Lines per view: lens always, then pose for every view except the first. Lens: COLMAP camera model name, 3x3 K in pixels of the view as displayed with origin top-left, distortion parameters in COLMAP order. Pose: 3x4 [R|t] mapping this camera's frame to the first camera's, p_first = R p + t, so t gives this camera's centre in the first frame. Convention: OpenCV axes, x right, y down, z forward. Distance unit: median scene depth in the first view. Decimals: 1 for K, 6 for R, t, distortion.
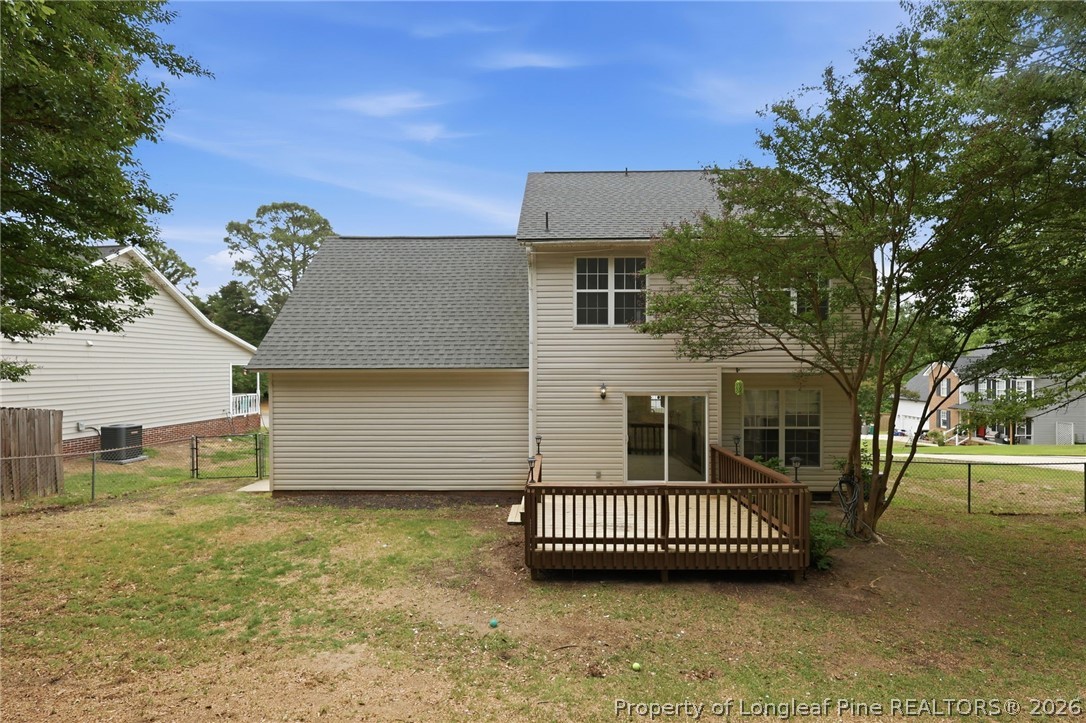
lens RADIAL K [[496.2, 0, 546.8], [0, 496.2, 363.8], [0, 0, 1]] dist [0.002558, 0.000206]
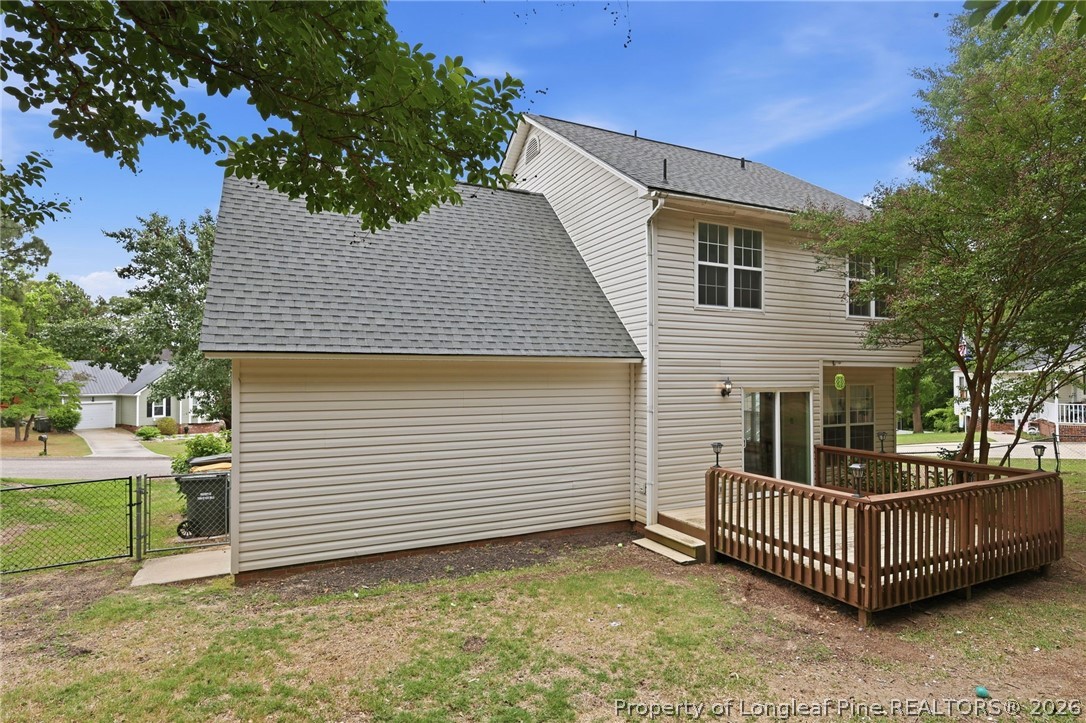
lens RADIAL K [[558.5, 0, 546.8], [0, 558.5, 364.0], [0, 0, 1]] dist [0.002007, 0.000072]
pose [[0.892085, 0.012784, 0.451687, -0.567922], [-0.001914, 0.999698, -0.024514, 0.040403], [-0.451864, 0.021004, 0.891840, 0.307232]]
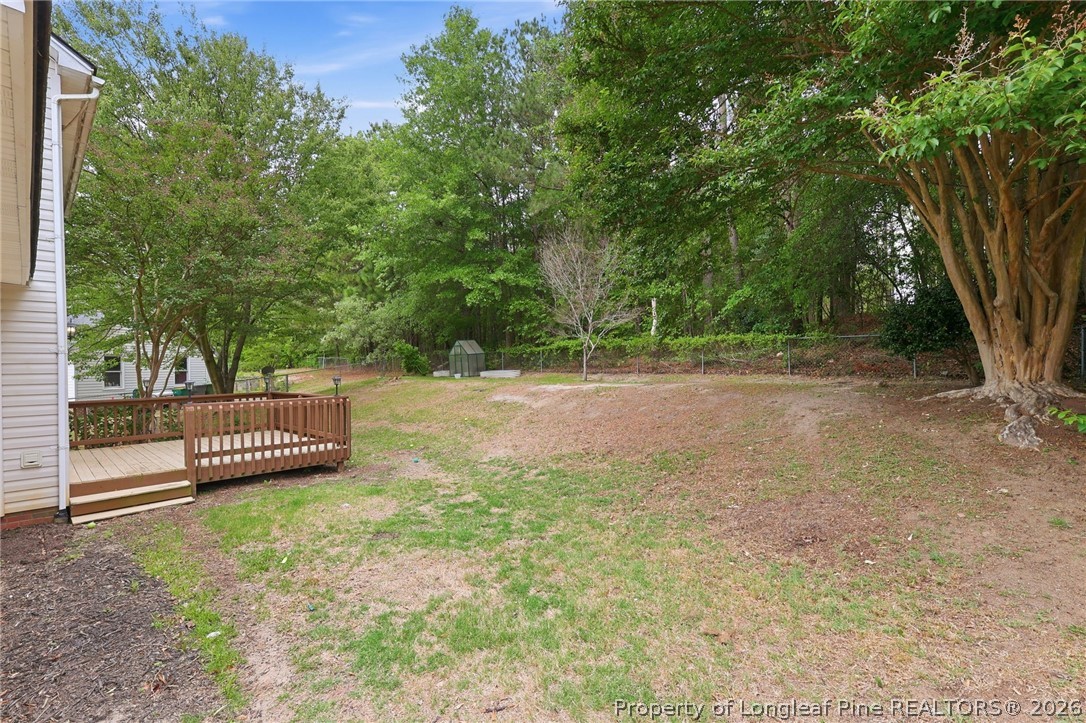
lens RADIAL K [[496.2, 0, 546.8], [0, 496.2, 363.8], [0, 0, 1]] dist [0.002558, 0.000206]
pose [[-0.746893, 0.022630, 0.664559, -0.838536], [0.030360, 0.999539, 0.000084, 0.121012], [-0.664250, 0.020239, -0.747236, 1.060167]]
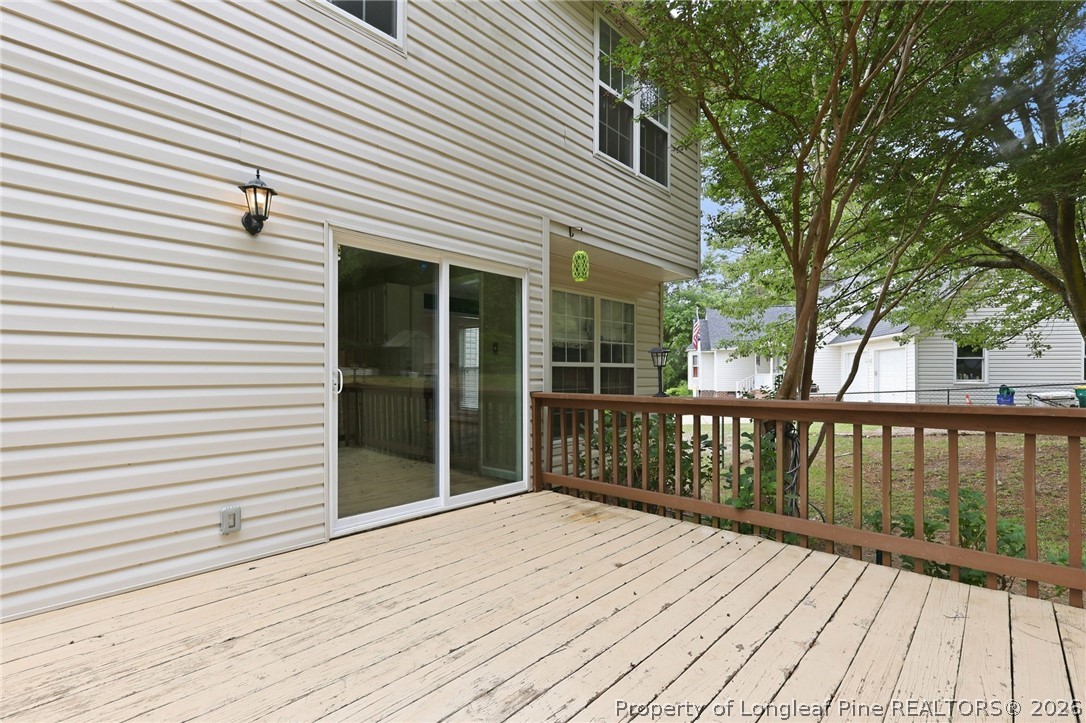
lens RADIAL K [[481.7, 0, 542.4], [0, 481.7, 364.5], [0, 0, 1]] dist [0.000768, 0.000008]
pose [[0.672696, 0.016164, 0.739742, 0.025528], [0.000303, 0.999755, -0.022122, 0.147412], [-0.739919, 0.015106, 0.672527, 0.709051]]
